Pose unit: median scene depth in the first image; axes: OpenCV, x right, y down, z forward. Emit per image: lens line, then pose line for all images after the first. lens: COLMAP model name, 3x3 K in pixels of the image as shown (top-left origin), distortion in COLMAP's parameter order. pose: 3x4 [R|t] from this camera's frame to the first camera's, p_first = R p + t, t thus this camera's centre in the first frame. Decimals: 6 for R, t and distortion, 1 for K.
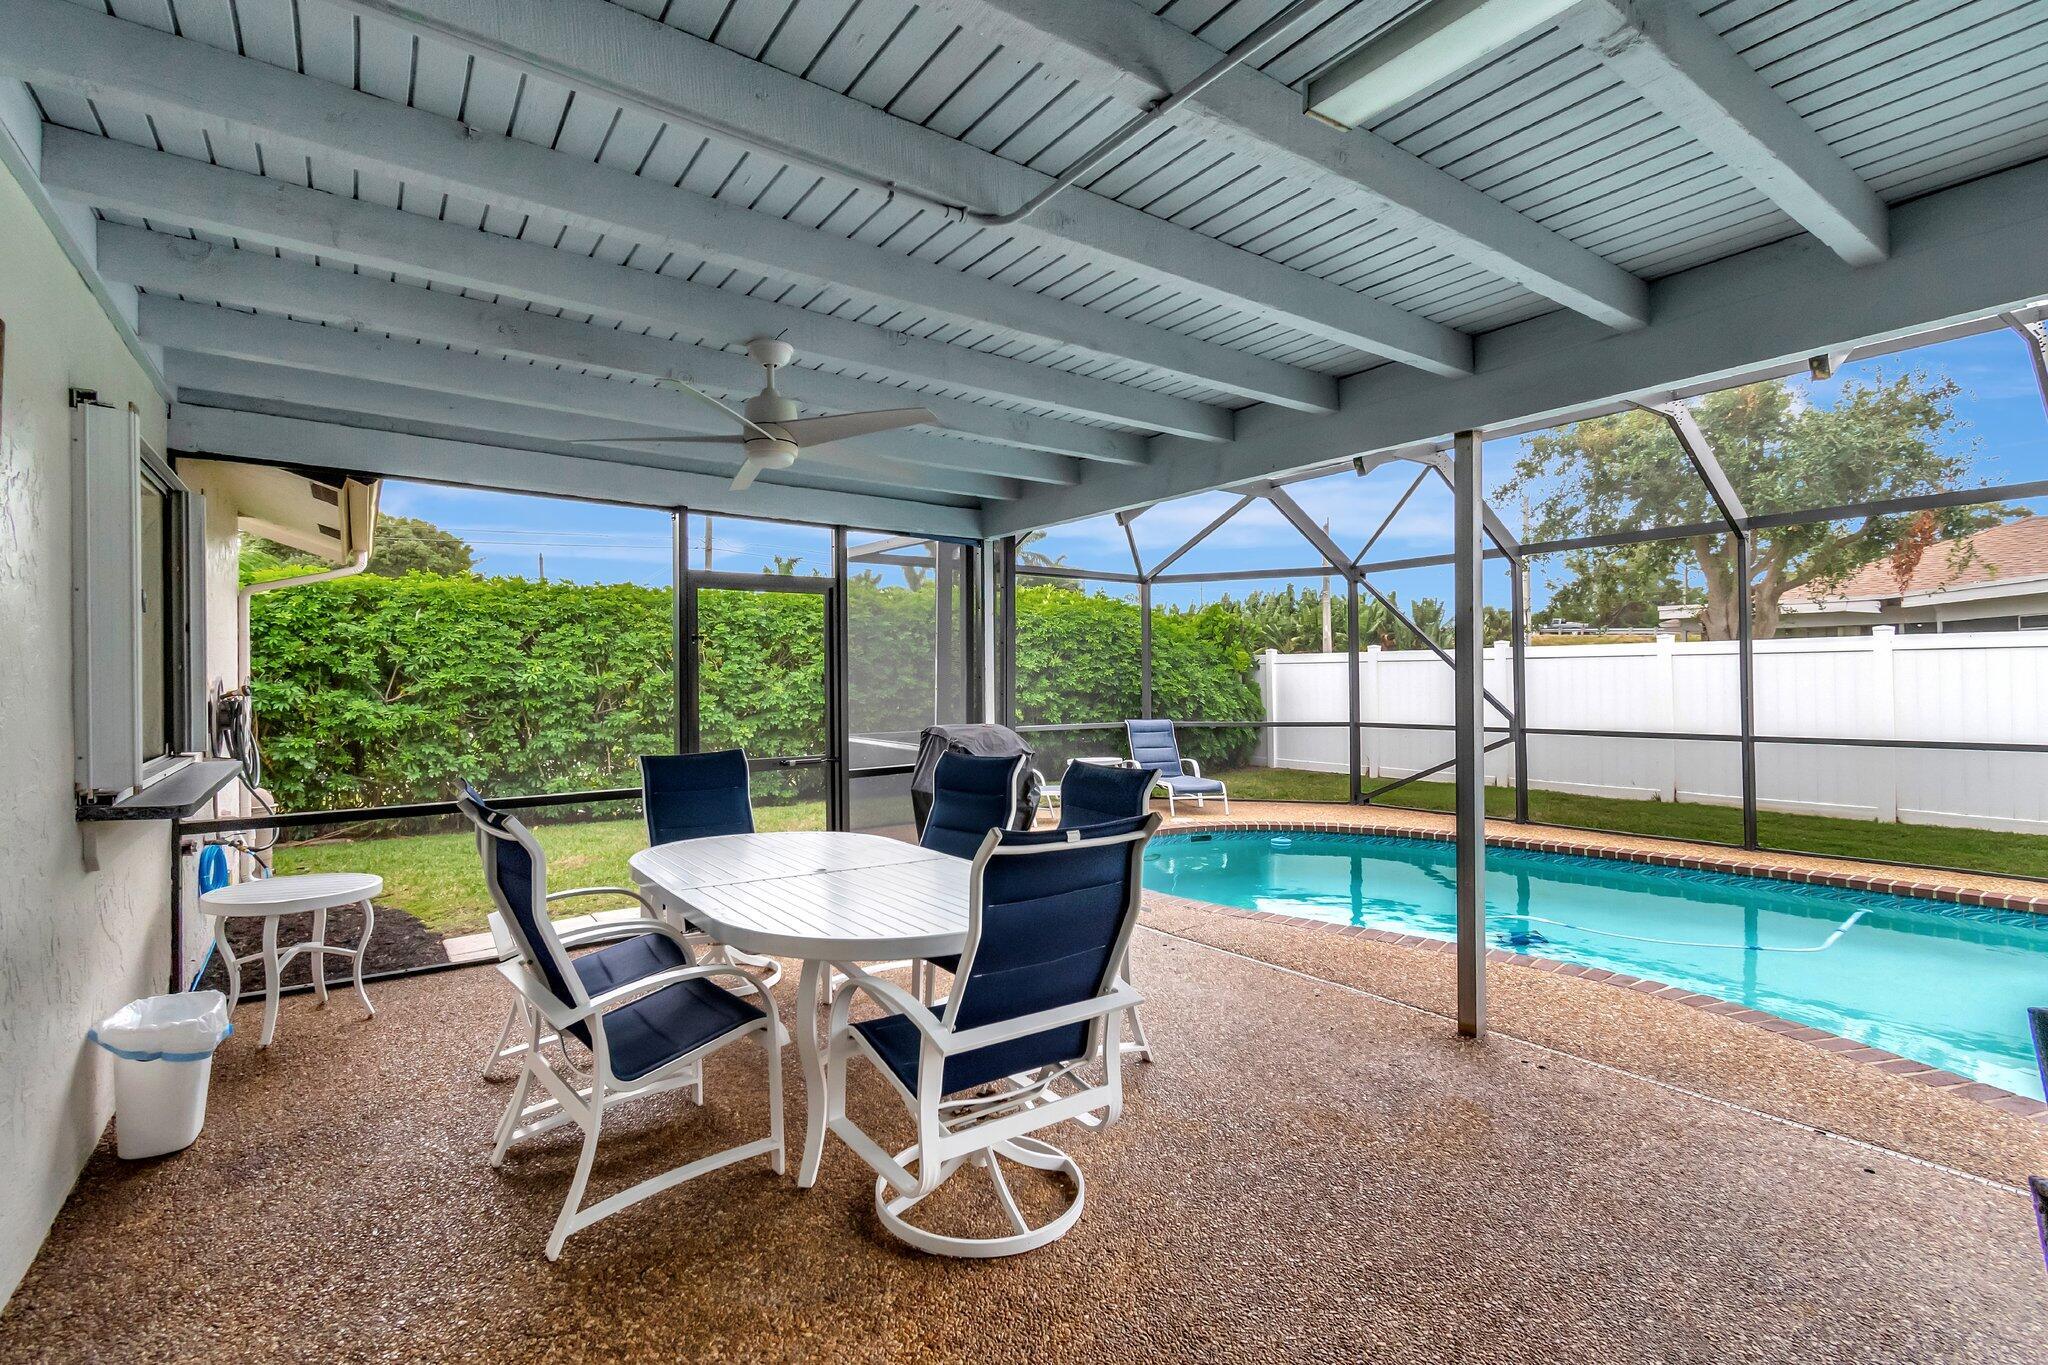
lens RADIAL K [[920.0, 0, 1016.9], [0, 920.0, 669.8], [0, 0, 1]] dist [0.010244, -0.002699]
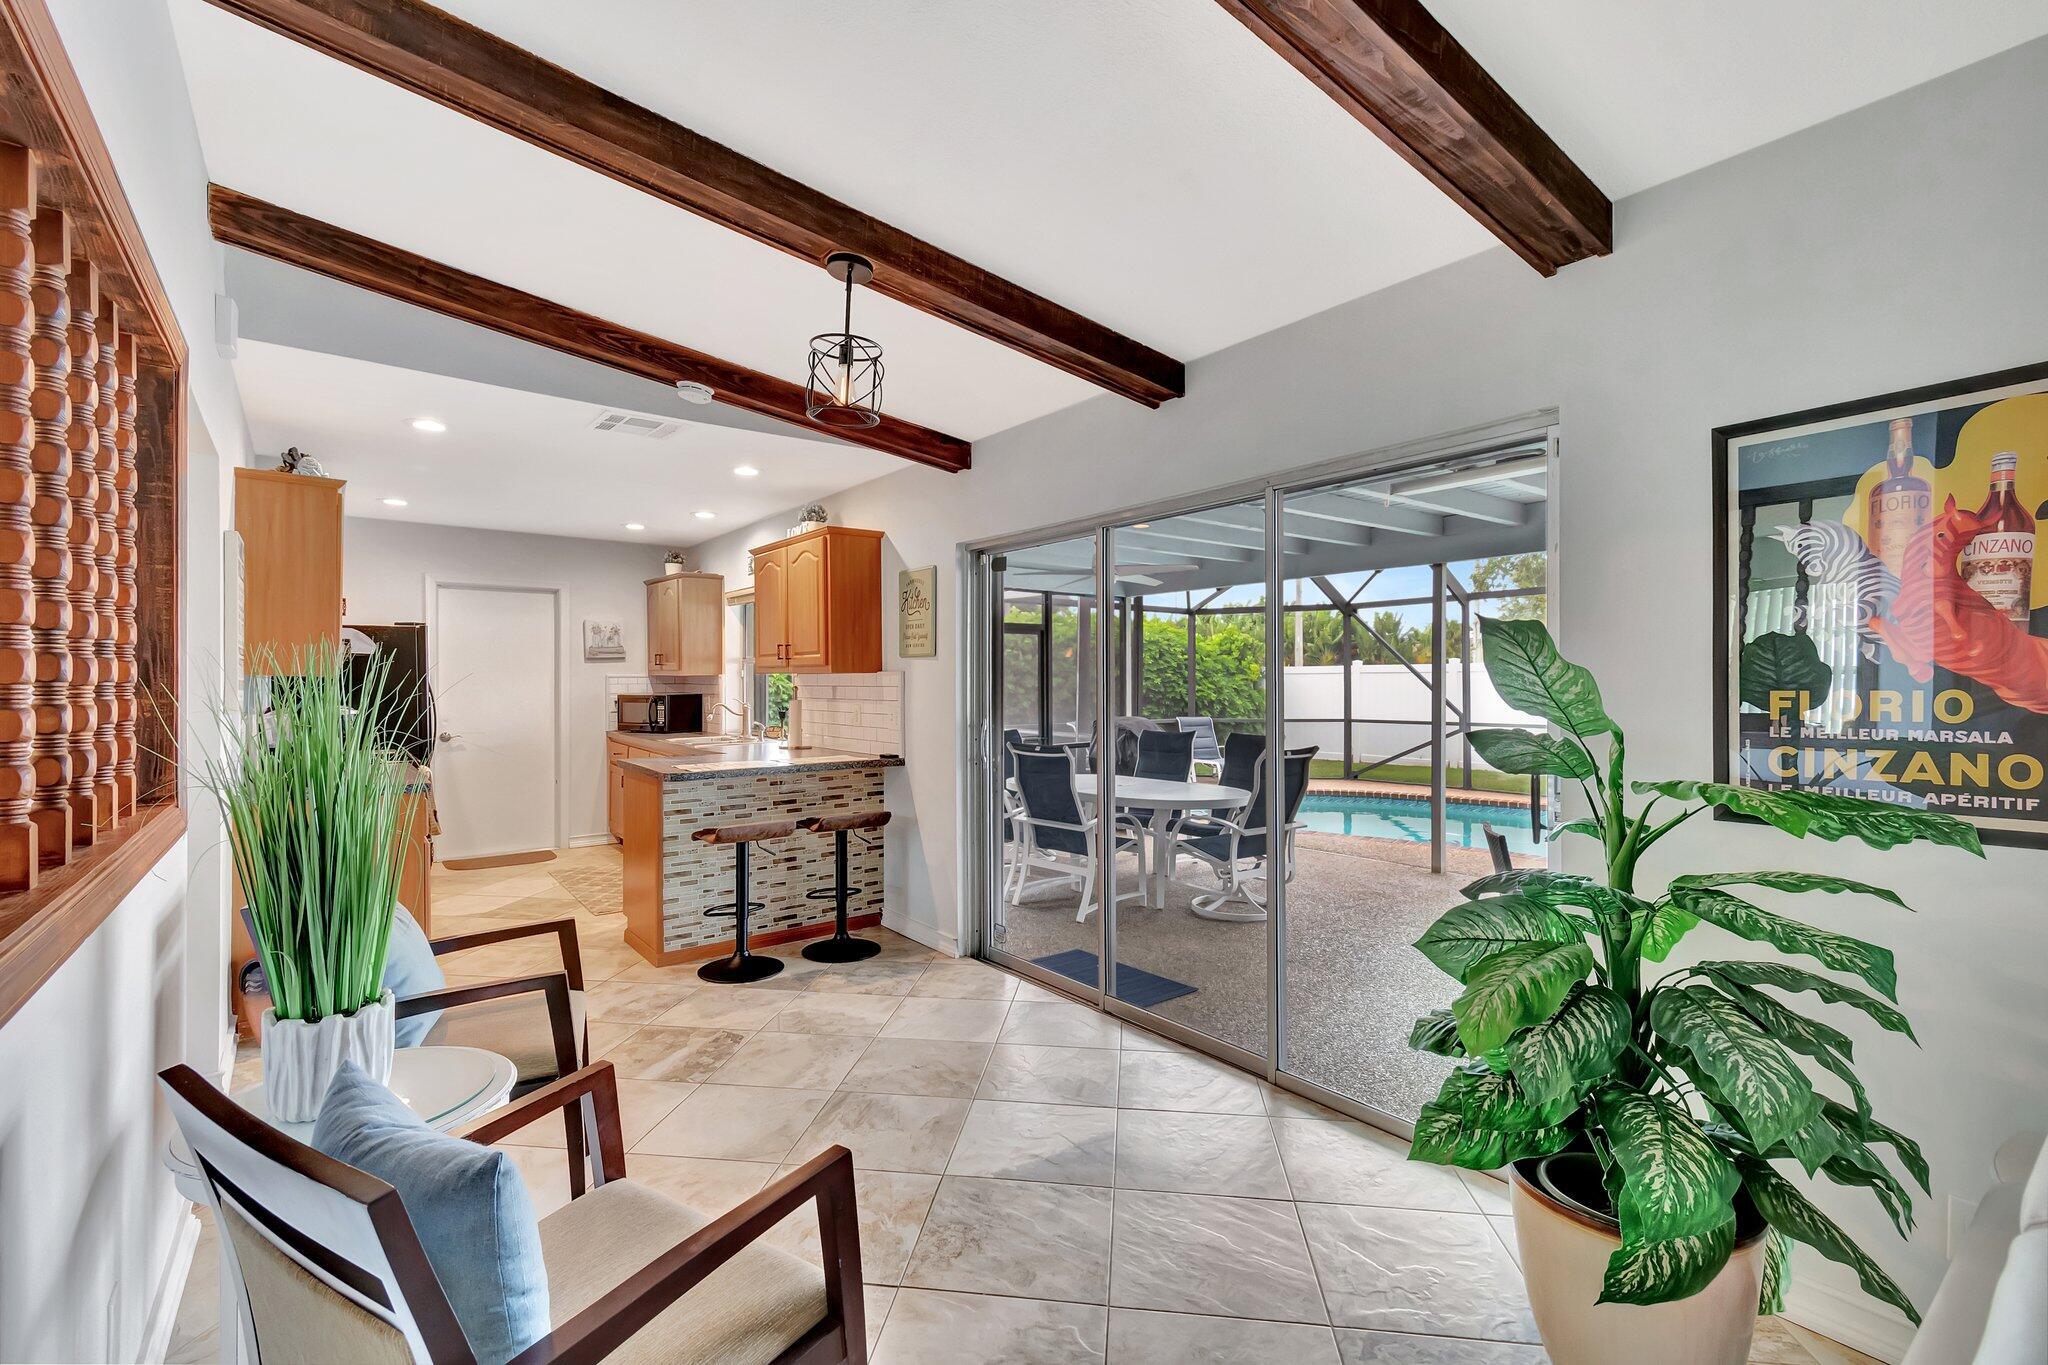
lens RADIAL K [[920.0, 0, 1013.2], [0, 920.0, 679.1], [0, 0, 1]] dist [0.010244, -0.002699]
pose [[0.999293, 0.005205, 0.037243, -0.156076], [-0.005381, 0.999975, 0.004640, -0.005256], [-0.037218, -0.004837, 0.999295, -0.294202]]
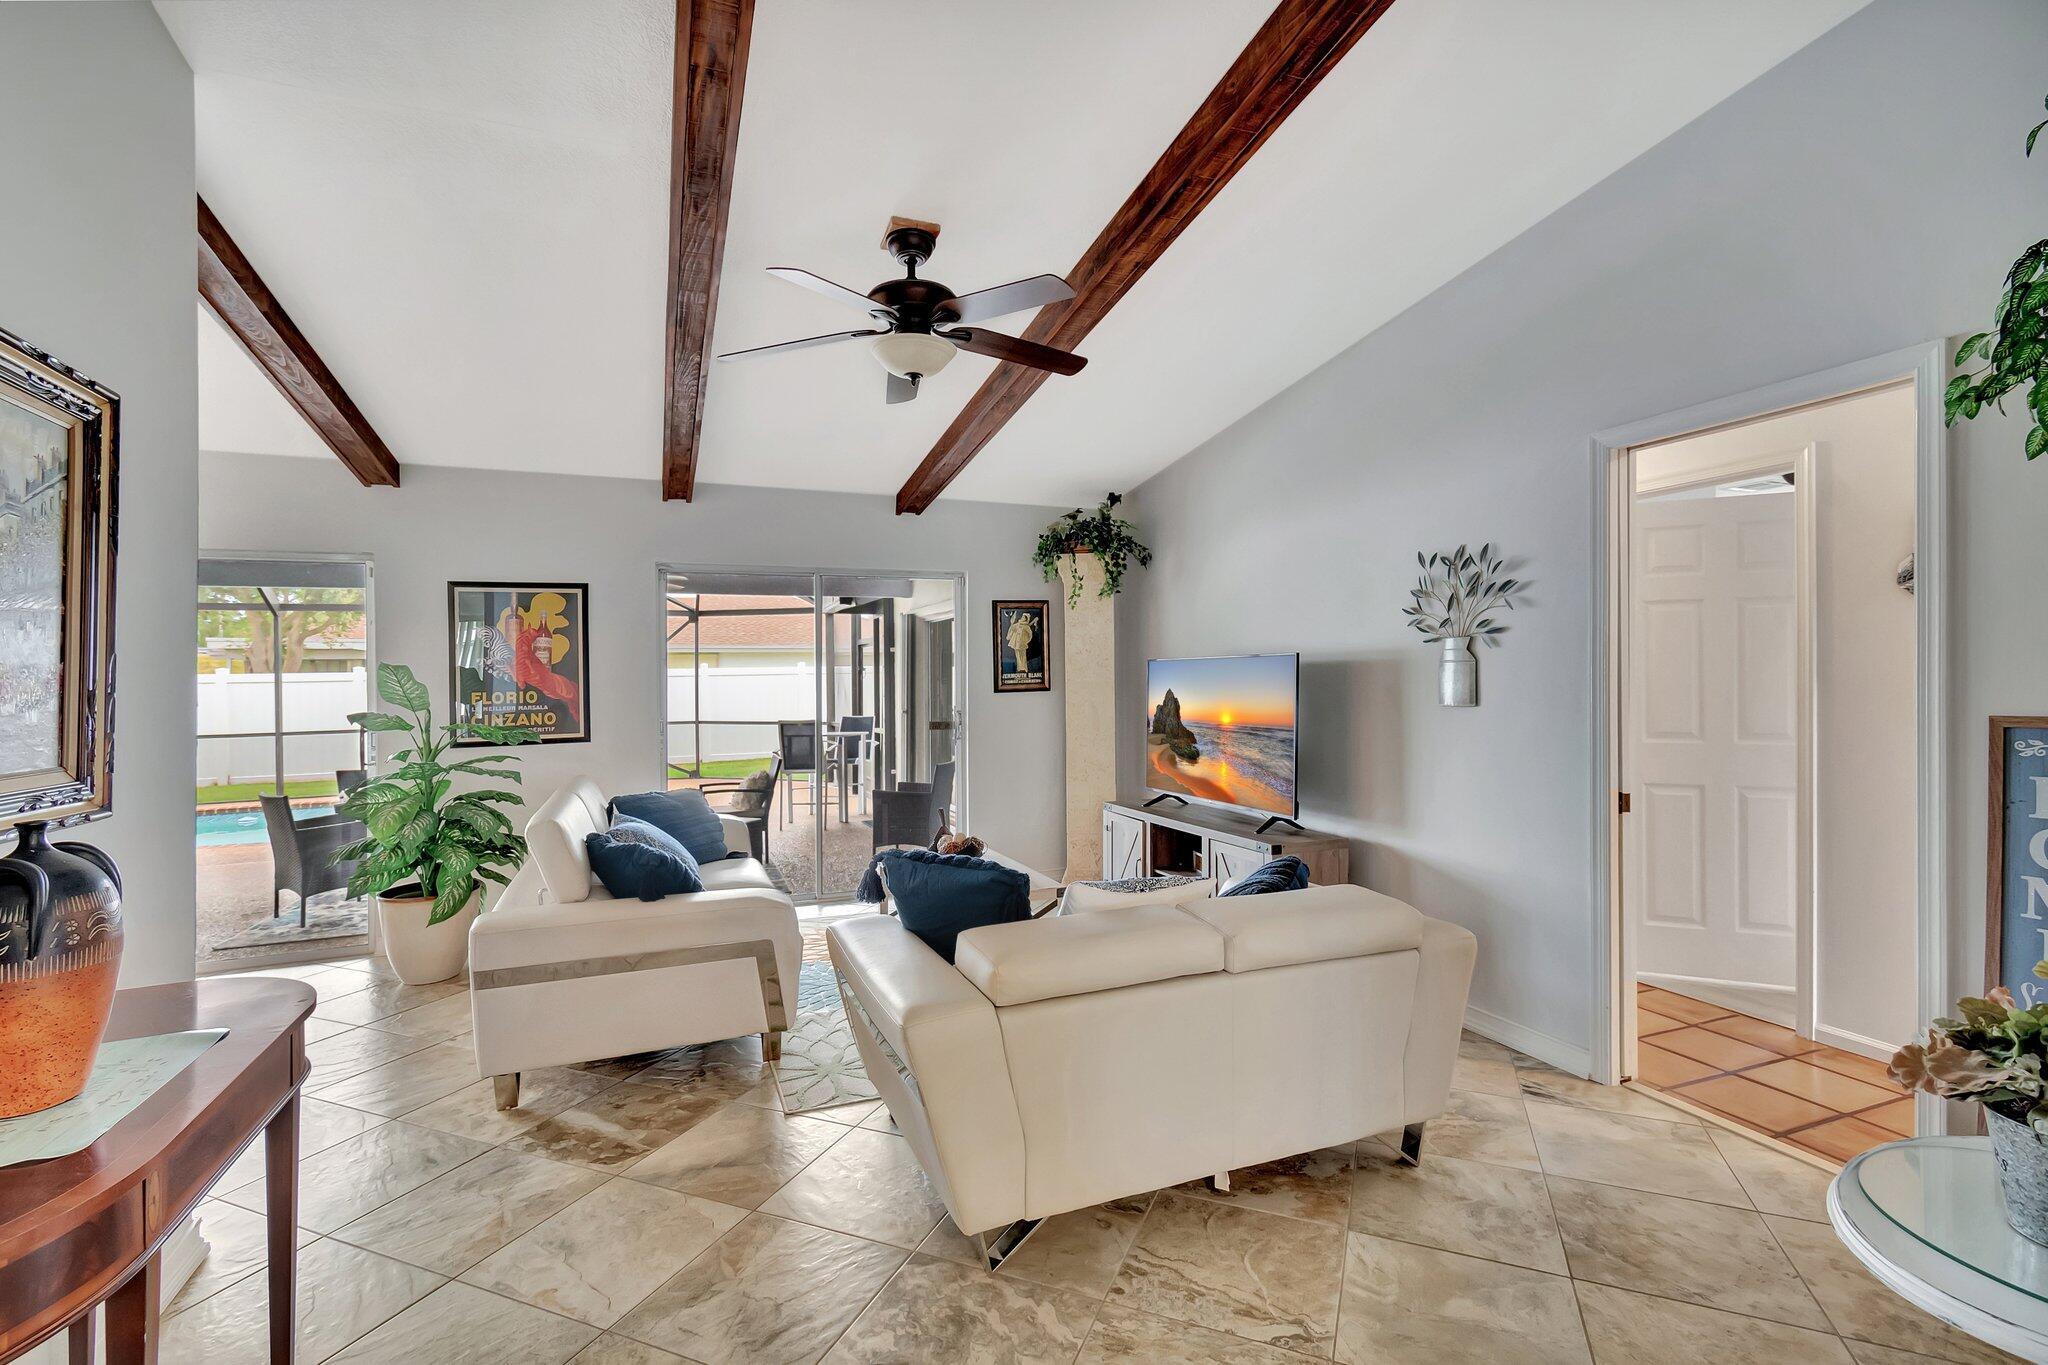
lens RADIAL K [[920.0, 0, 1022.2], [0, 920.0, 677.8], [0, 0, 1]] dist [0.010244, -0.002699]
pose [[0.229076, 0.005093, 0.973395, -0.354654], [0.005895, 0.999961, -0.006619, -0.005368], [-0.973391, 0.007254, 0.229037, -0.462894]]
